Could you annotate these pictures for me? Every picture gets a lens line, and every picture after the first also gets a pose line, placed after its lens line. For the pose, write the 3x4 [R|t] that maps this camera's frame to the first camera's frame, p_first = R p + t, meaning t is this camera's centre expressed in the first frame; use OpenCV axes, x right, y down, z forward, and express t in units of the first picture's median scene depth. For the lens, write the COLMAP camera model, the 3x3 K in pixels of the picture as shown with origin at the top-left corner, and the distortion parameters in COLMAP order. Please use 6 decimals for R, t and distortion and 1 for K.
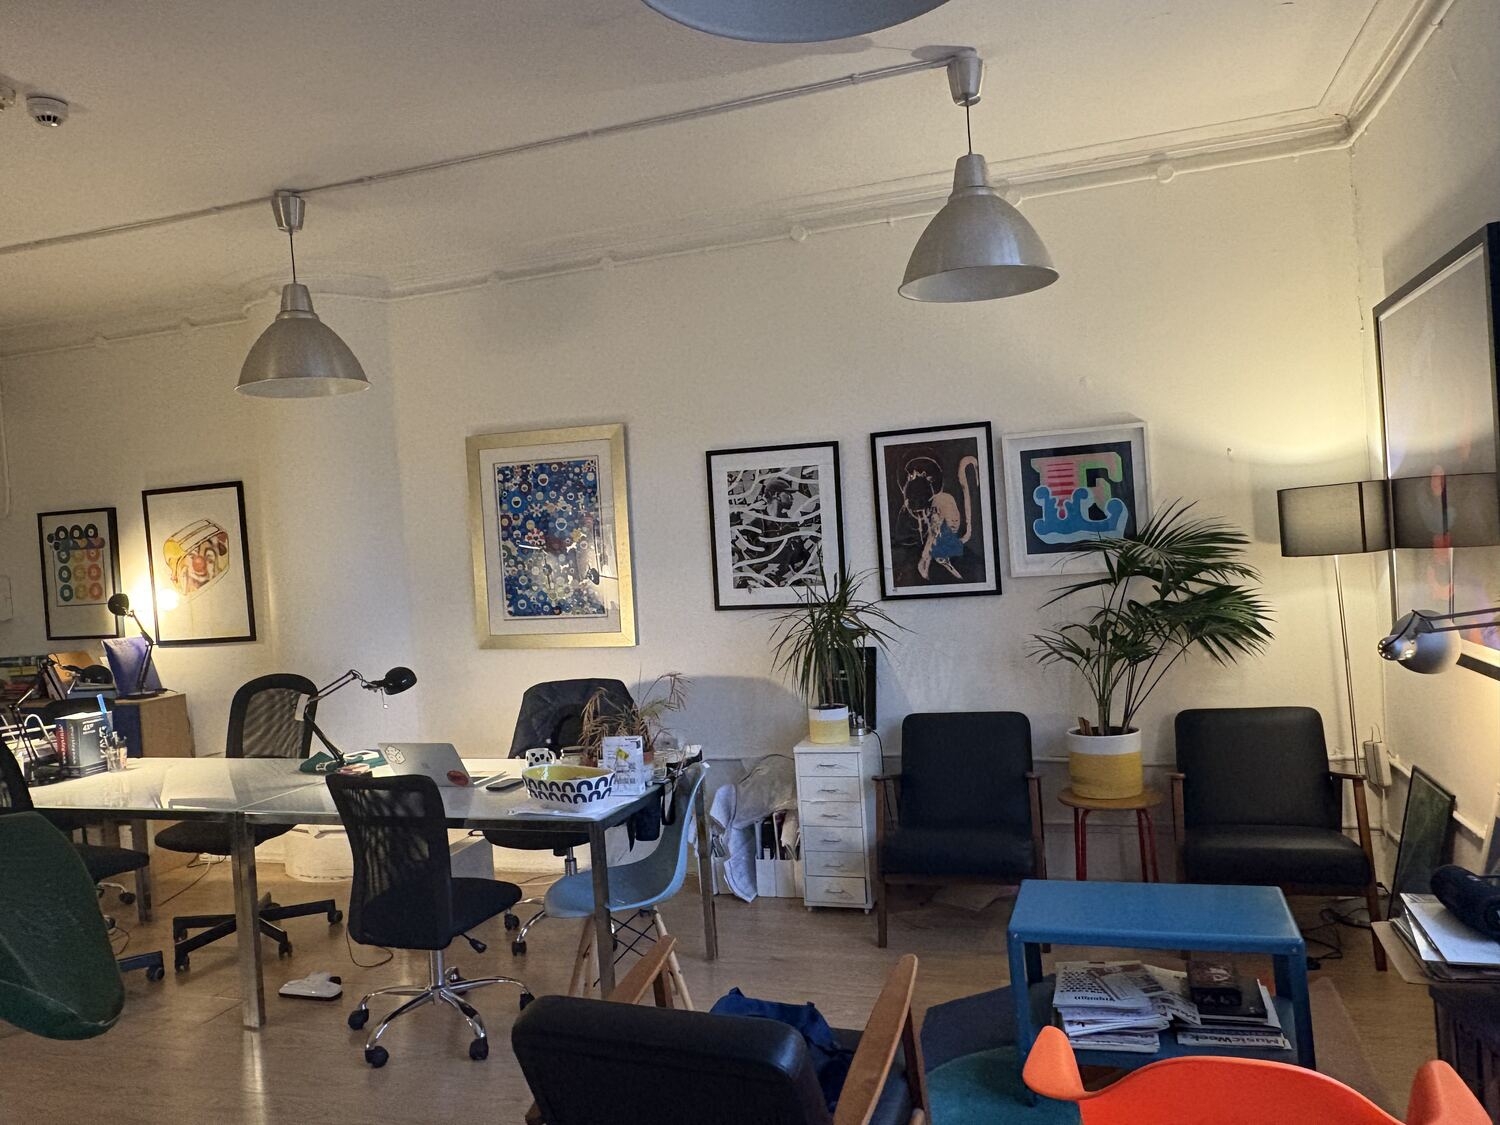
lens RADIAL K [[1099.7, 0, 740.7], [0, 1099.7, 566.7], [0, 0, 1]] dist [0.003186, 0.012211]
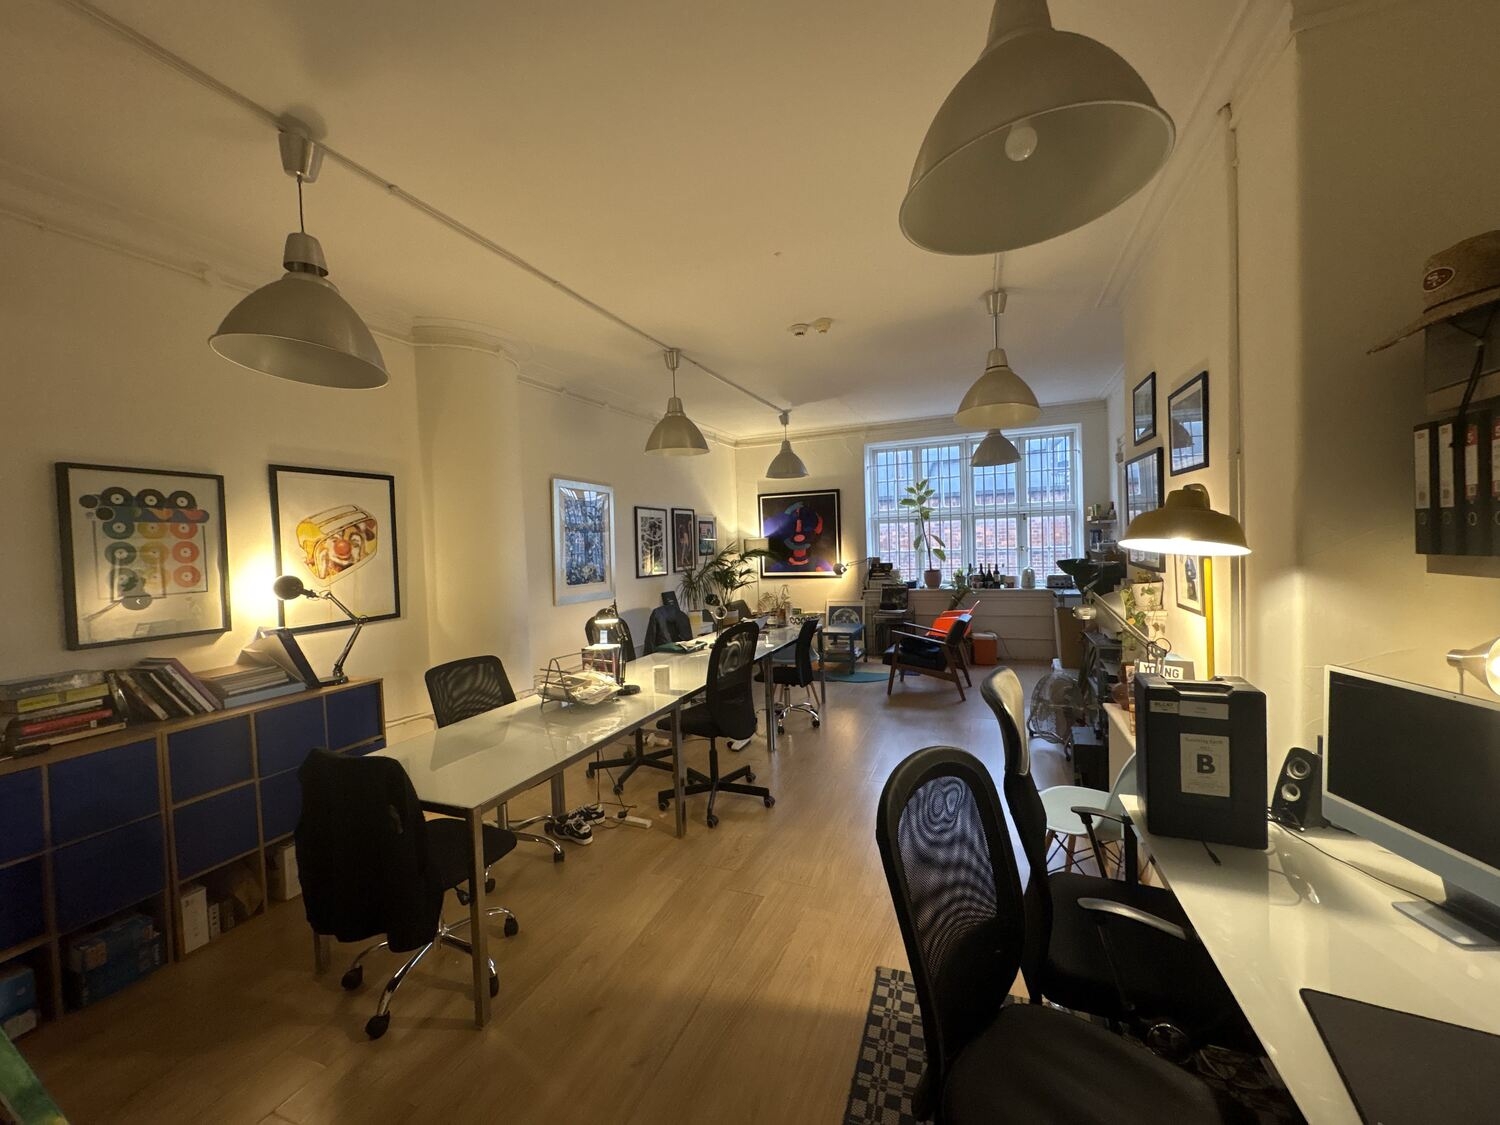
lens RADIAL K [[601.4, 0, 755.6], [0, 601.4, 563.8], [0, 0, 1]] dist [0.006373, -0.000036]
pose [[0.058986, 0.026318, 0.997912, -1.256159], [0.055278, 0.998032, -0.029589, 0.061517], [-0.996727, 0.056908, 0.057415, 0.717820]]
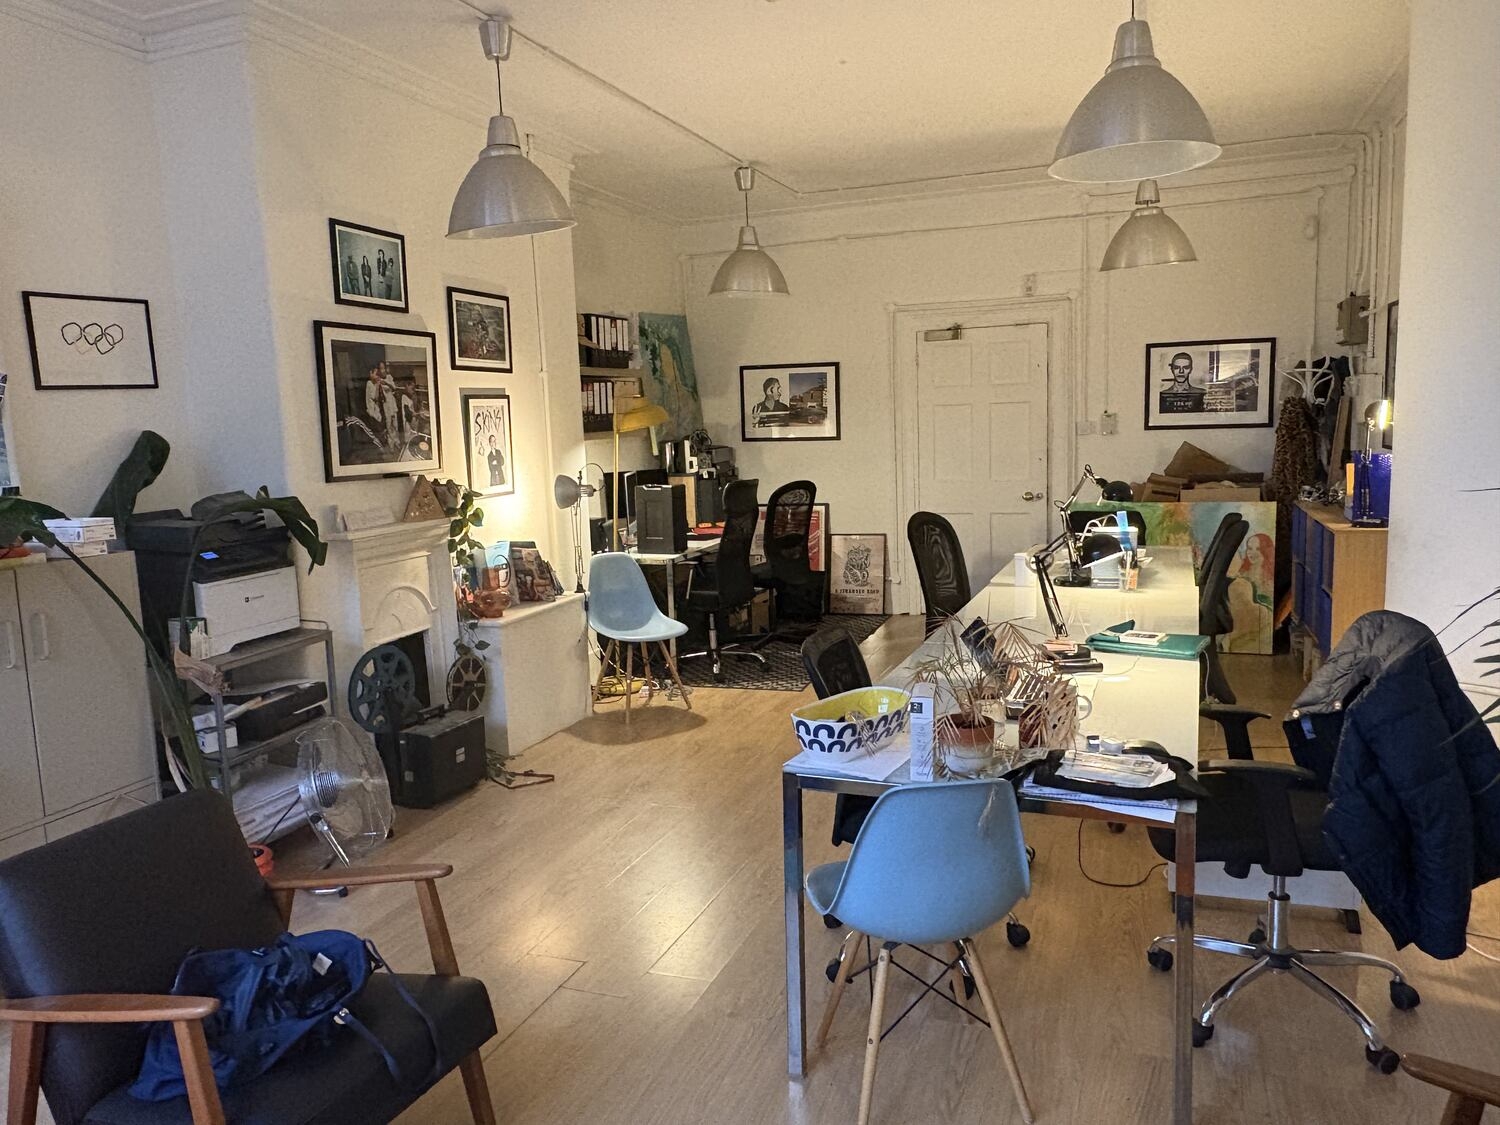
lens RADIAL K [[1099.7, 0, 760.6], [0, 1099.7, 558.7], [0, 0, 1]] dist [0.003186, 0.012211]
pose [[-0.039757, 0.195687, -0.979860, 0.379219], [0.021671, 0.980574, 0.194950, -0.039514], [0.998974, -0.013483, -0.043225, 0.675101]]
